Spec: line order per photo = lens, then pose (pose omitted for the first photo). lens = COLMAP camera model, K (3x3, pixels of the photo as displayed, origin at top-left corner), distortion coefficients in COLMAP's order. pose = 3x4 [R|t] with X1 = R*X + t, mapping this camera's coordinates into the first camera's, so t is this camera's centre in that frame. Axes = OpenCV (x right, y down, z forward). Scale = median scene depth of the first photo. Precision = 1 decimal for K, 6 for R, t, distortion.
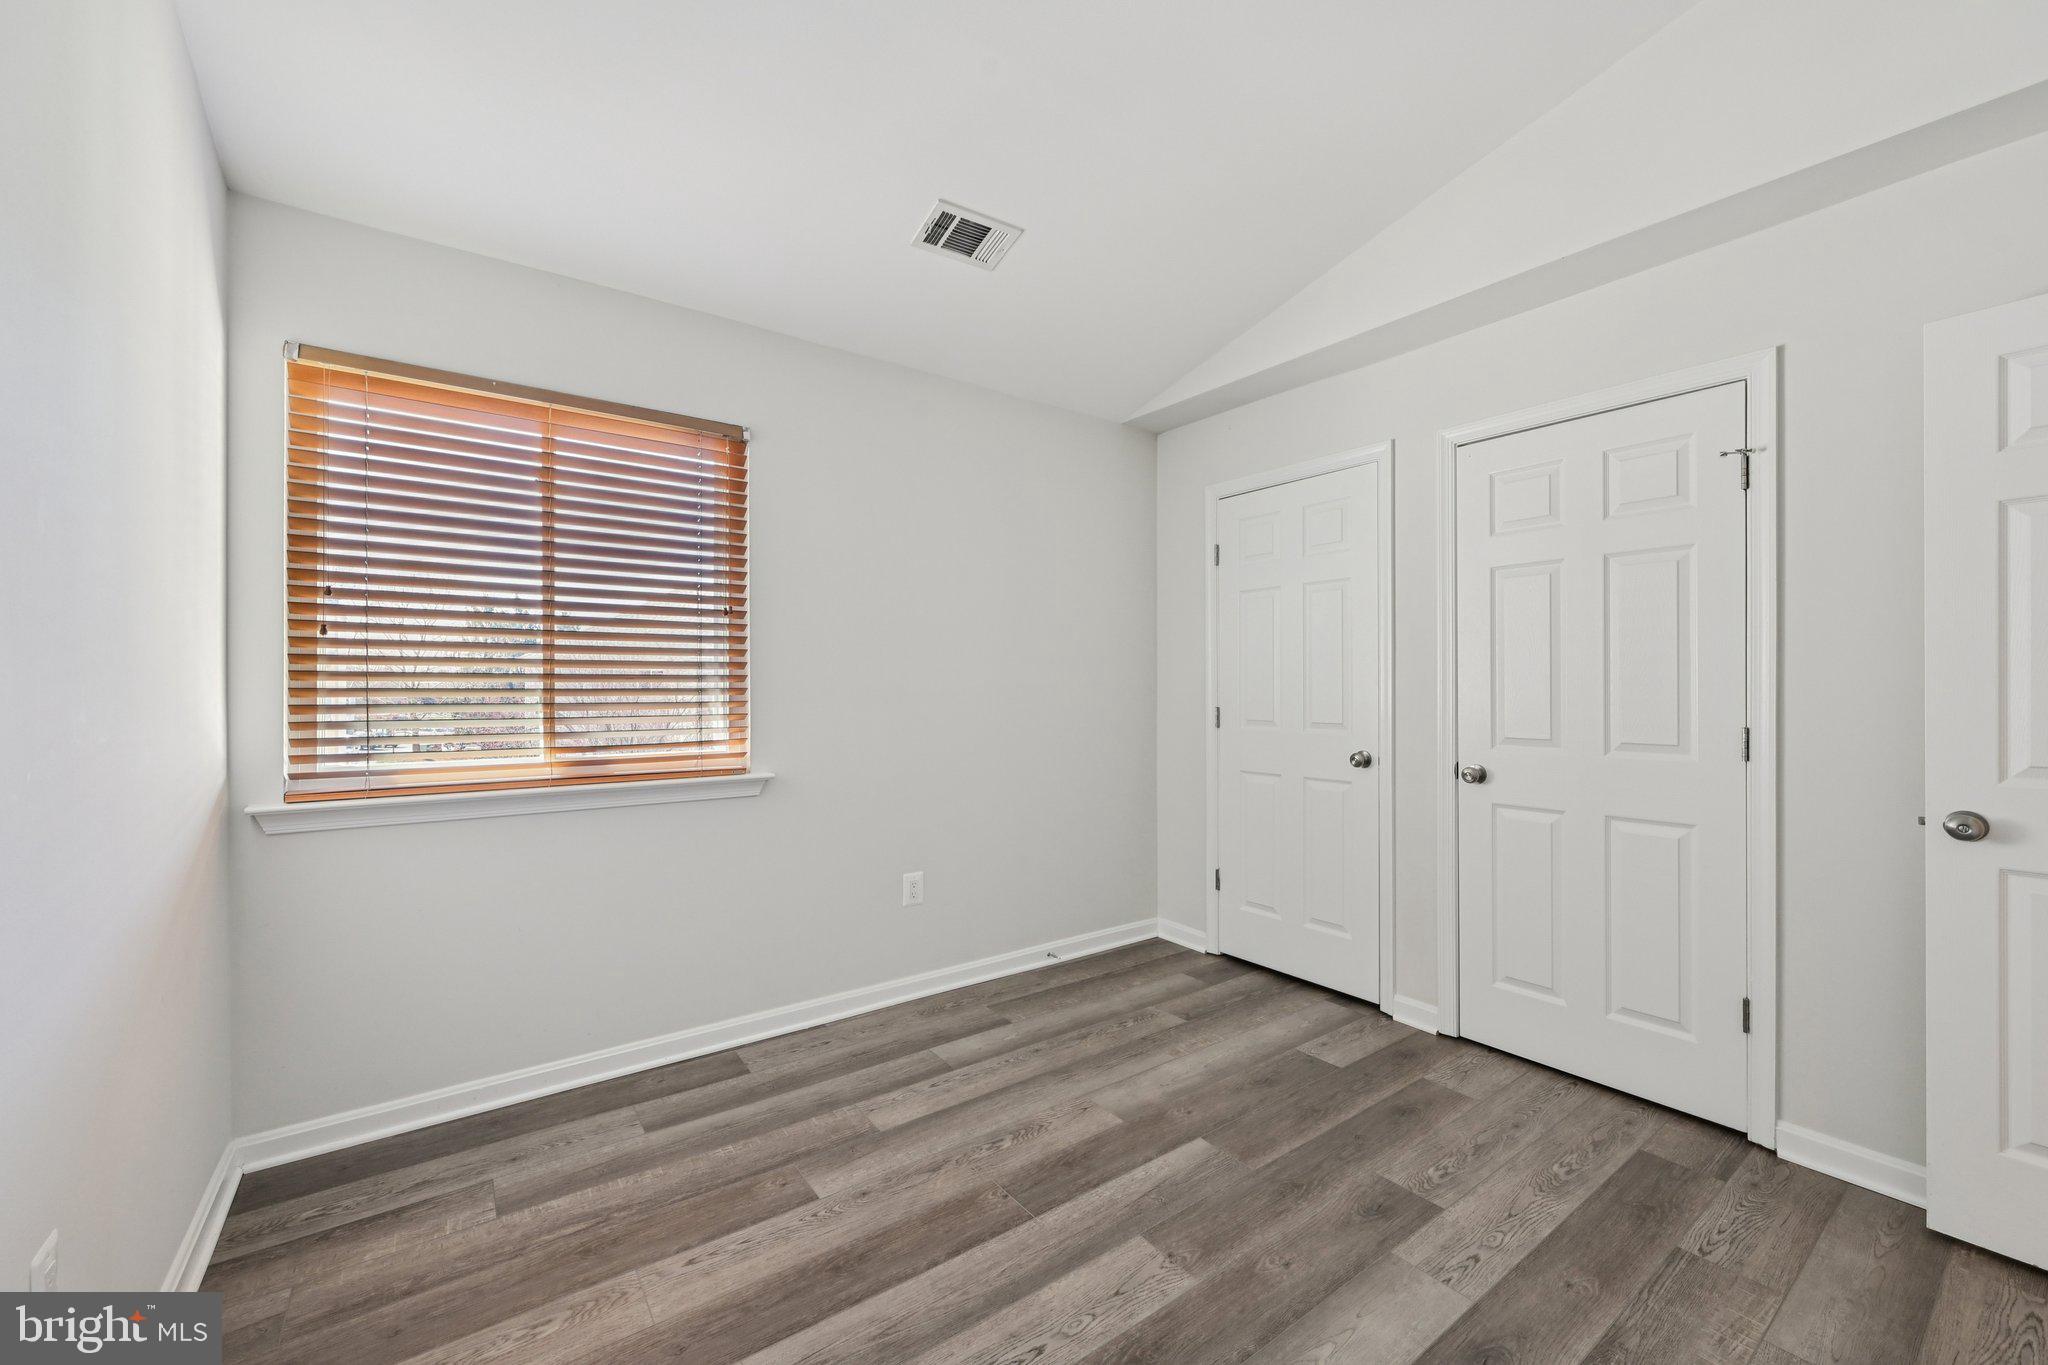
lens RADIAL K [[806.8, 0, 1039.9], [0, 806.8, 676.4], [0, 0, 1]] dist [-0.003098, 0.000069]
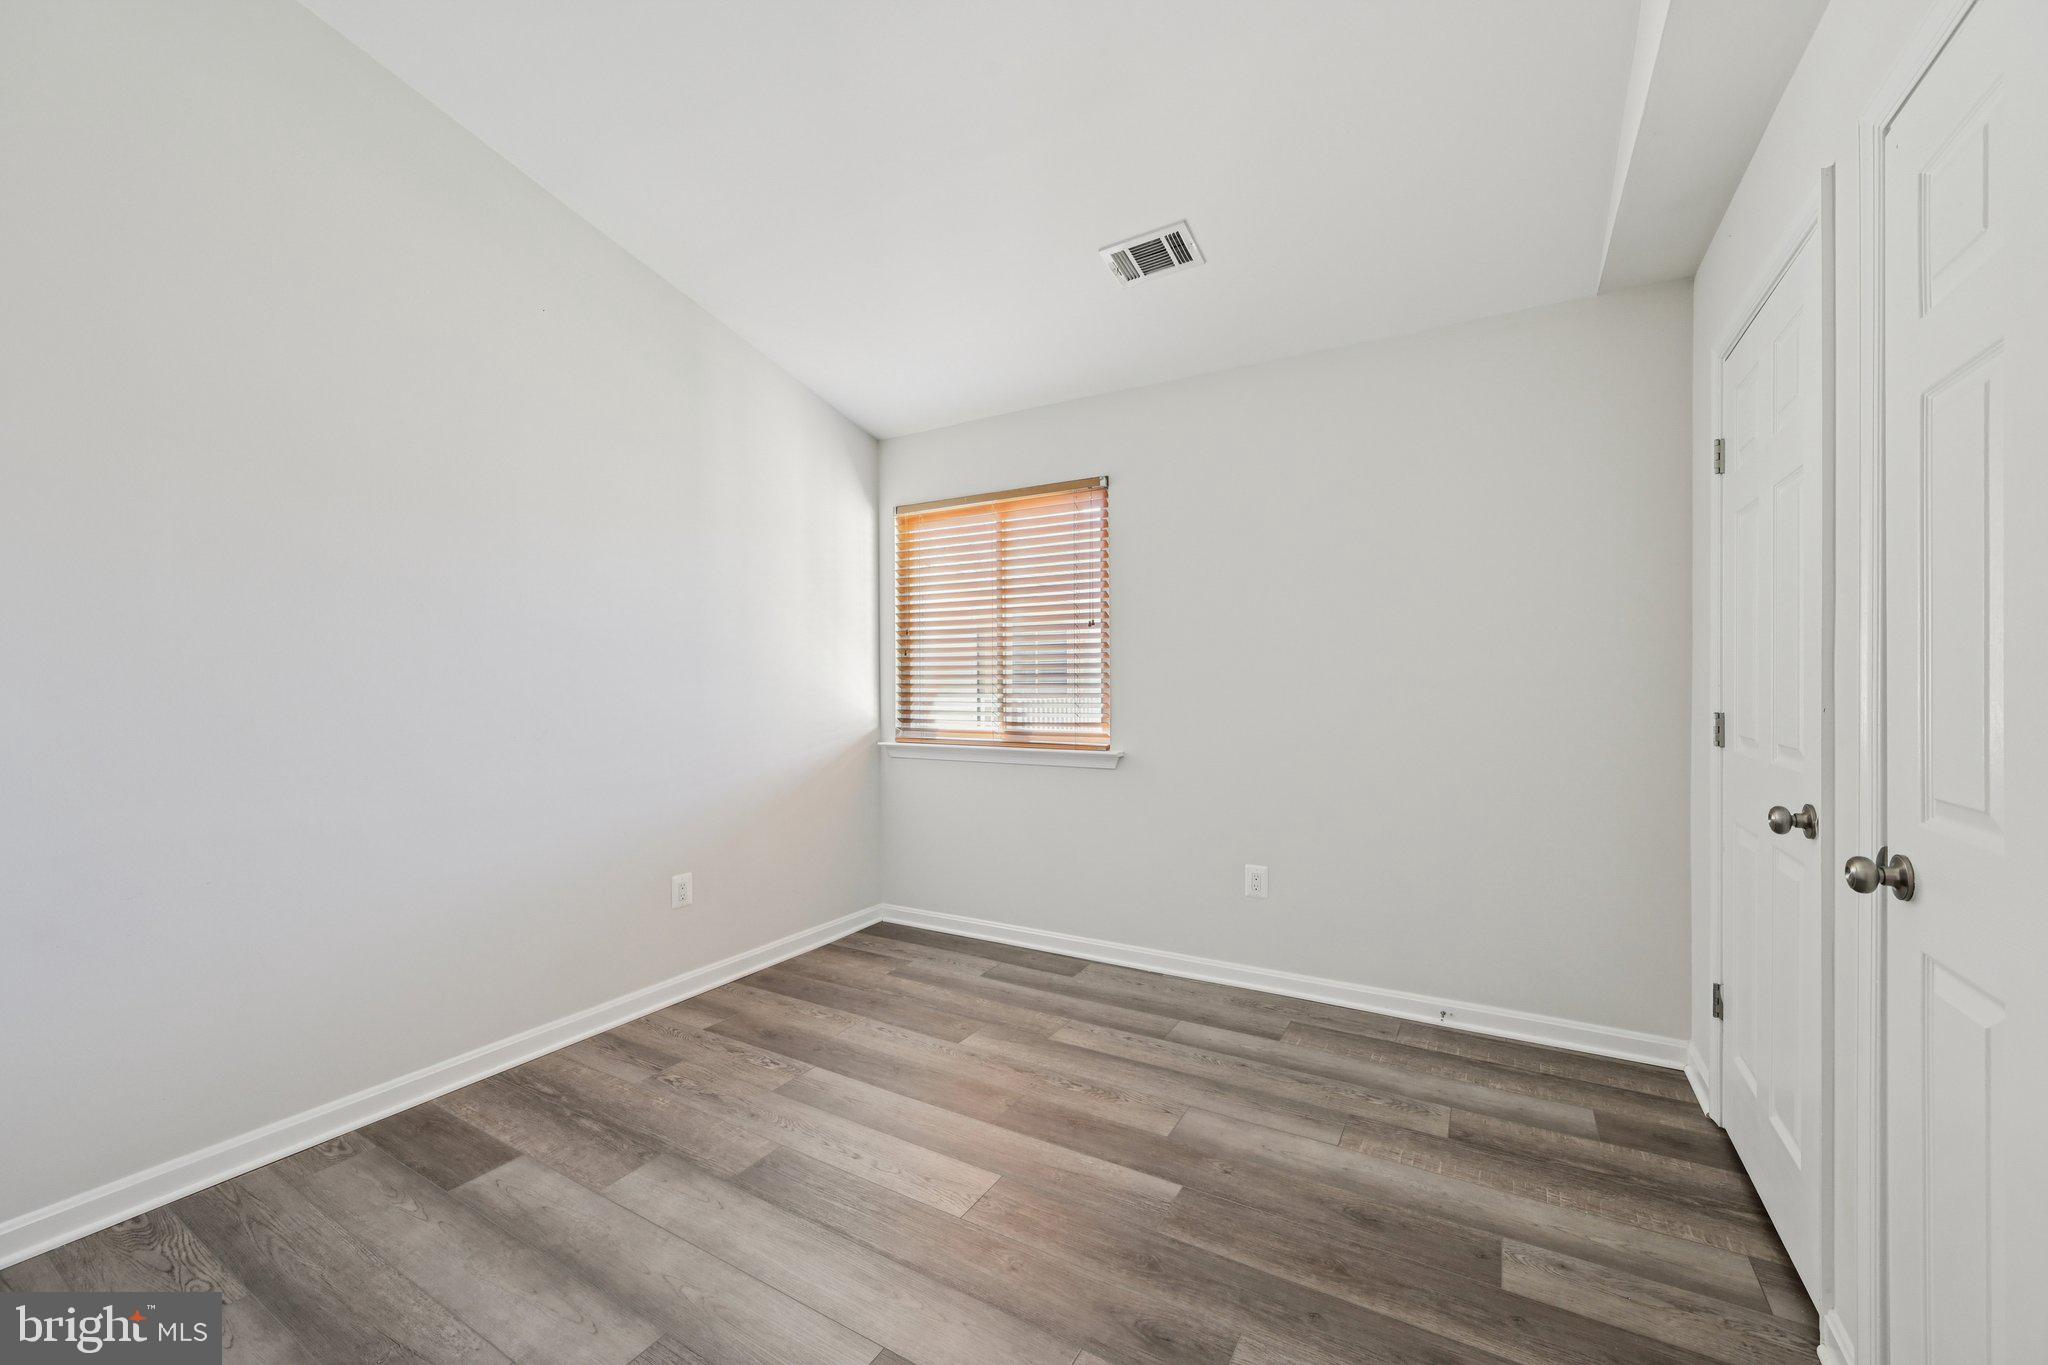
lens RADIAL K [[806.8, 0, 1024.0], [0, 806.8, 677.7], [0, 0, 1]] dist [-0.003098, 0.000069]
pose [[0.386759, -0.006074, -0.922161, 0.840719], [0.018962, 0.999819, 0.001368, 0.002408], [0.921986, -0.018015, 0.386805, 0.438935]]
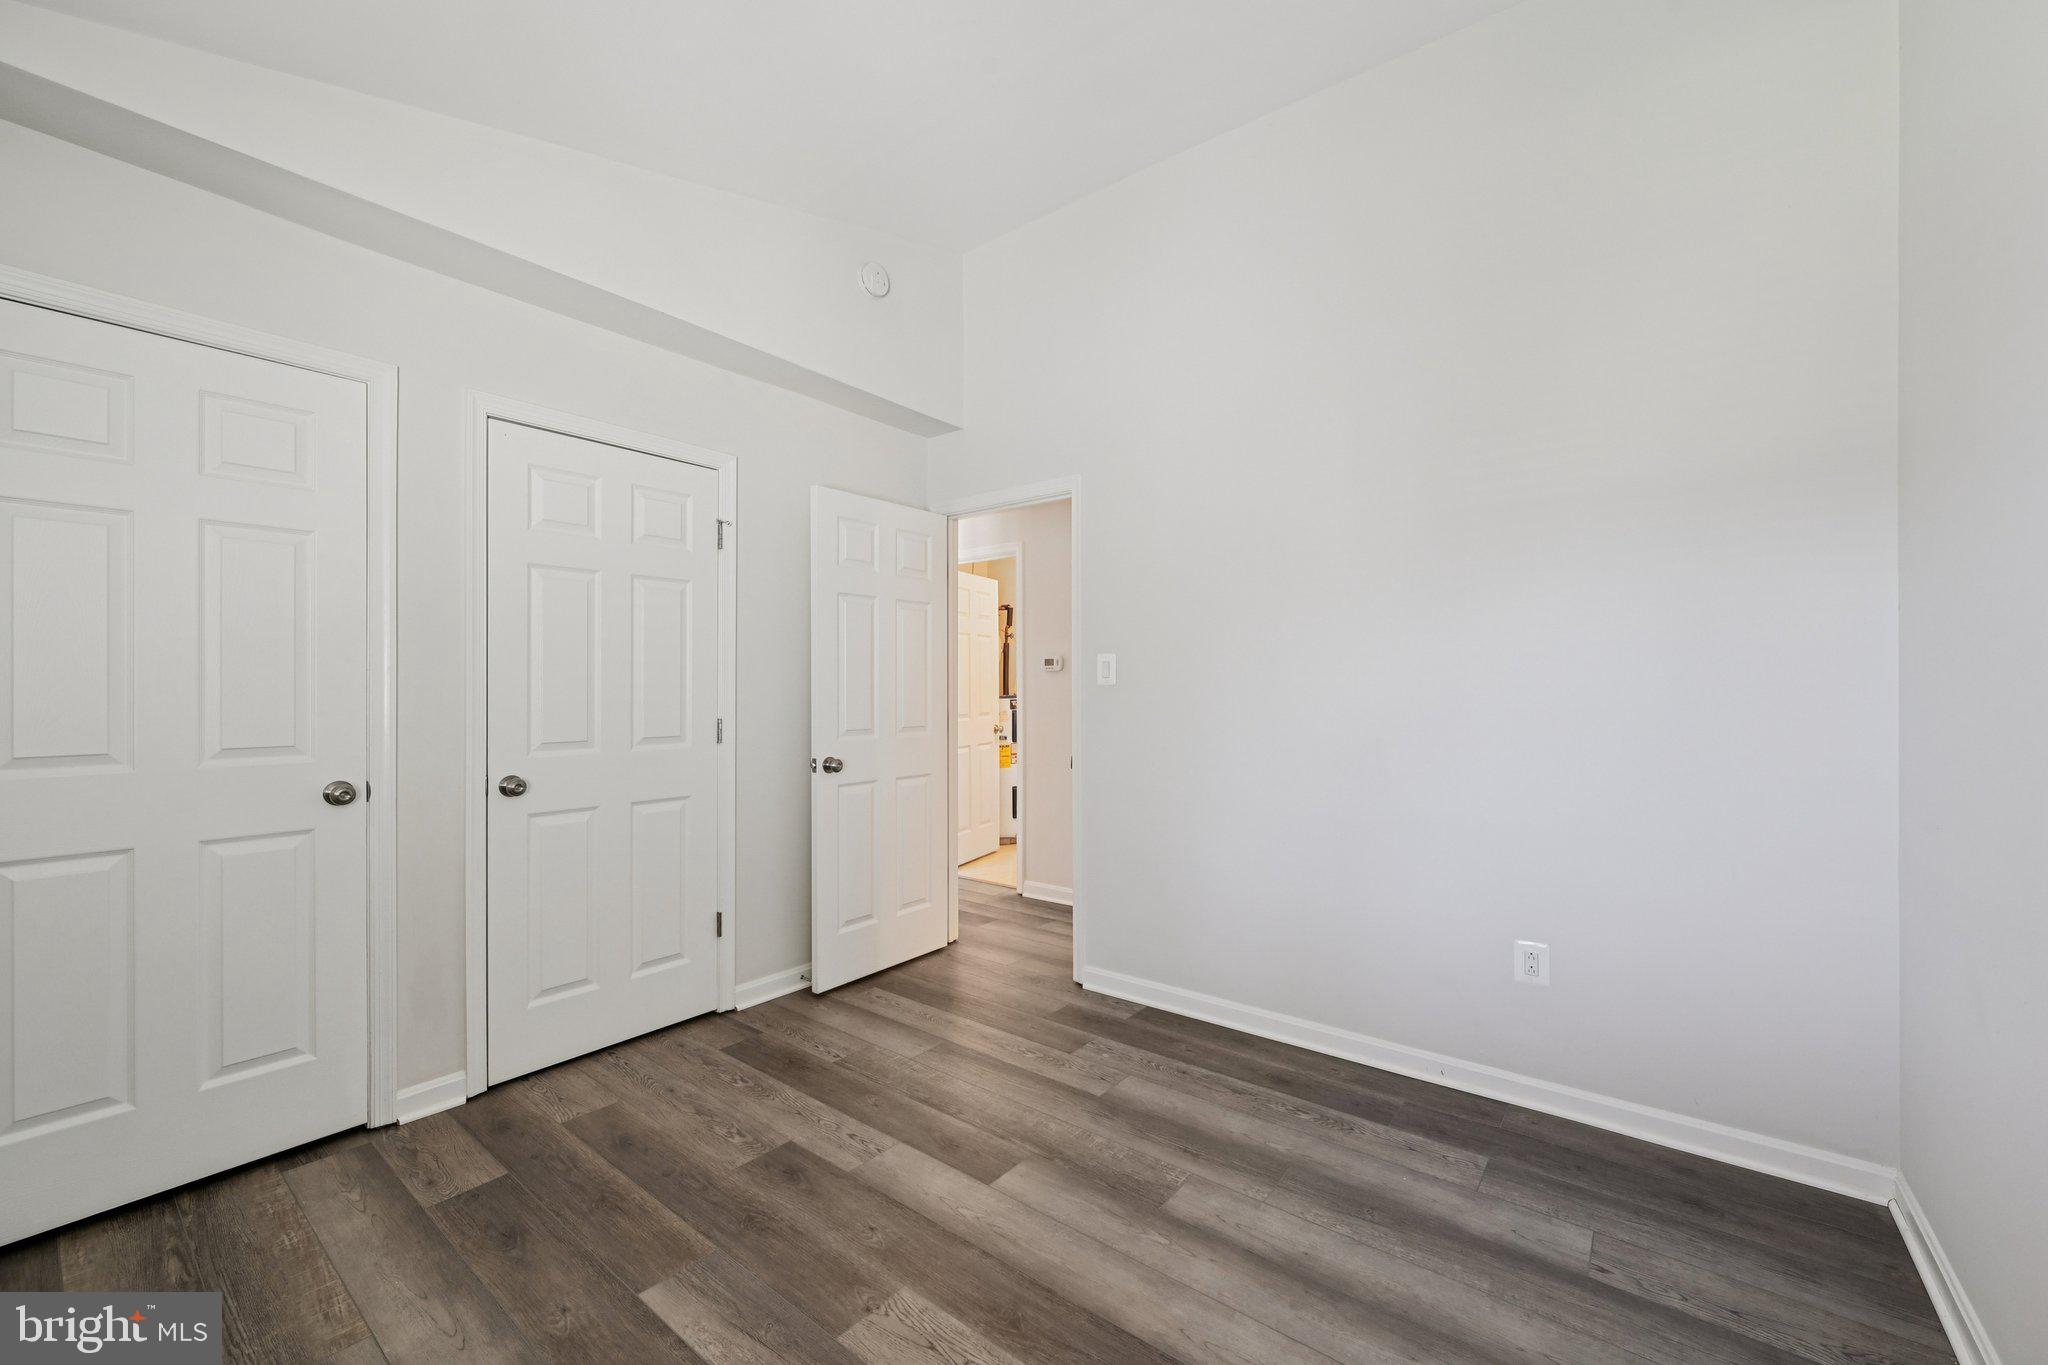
lens RADIAL K [[806.8, 0, 1023.7], [0, 806.8, 682.7], [0, 0, 1]] dist [-0.003098, 0.000069]
pose [[-0.255064, 0.001689, 0.966923, -0.543630], [-0.015360, 0.999865, -0.005799, -0.000850], [-0.966802, -0.016331, -0.255003, 0.746138]]
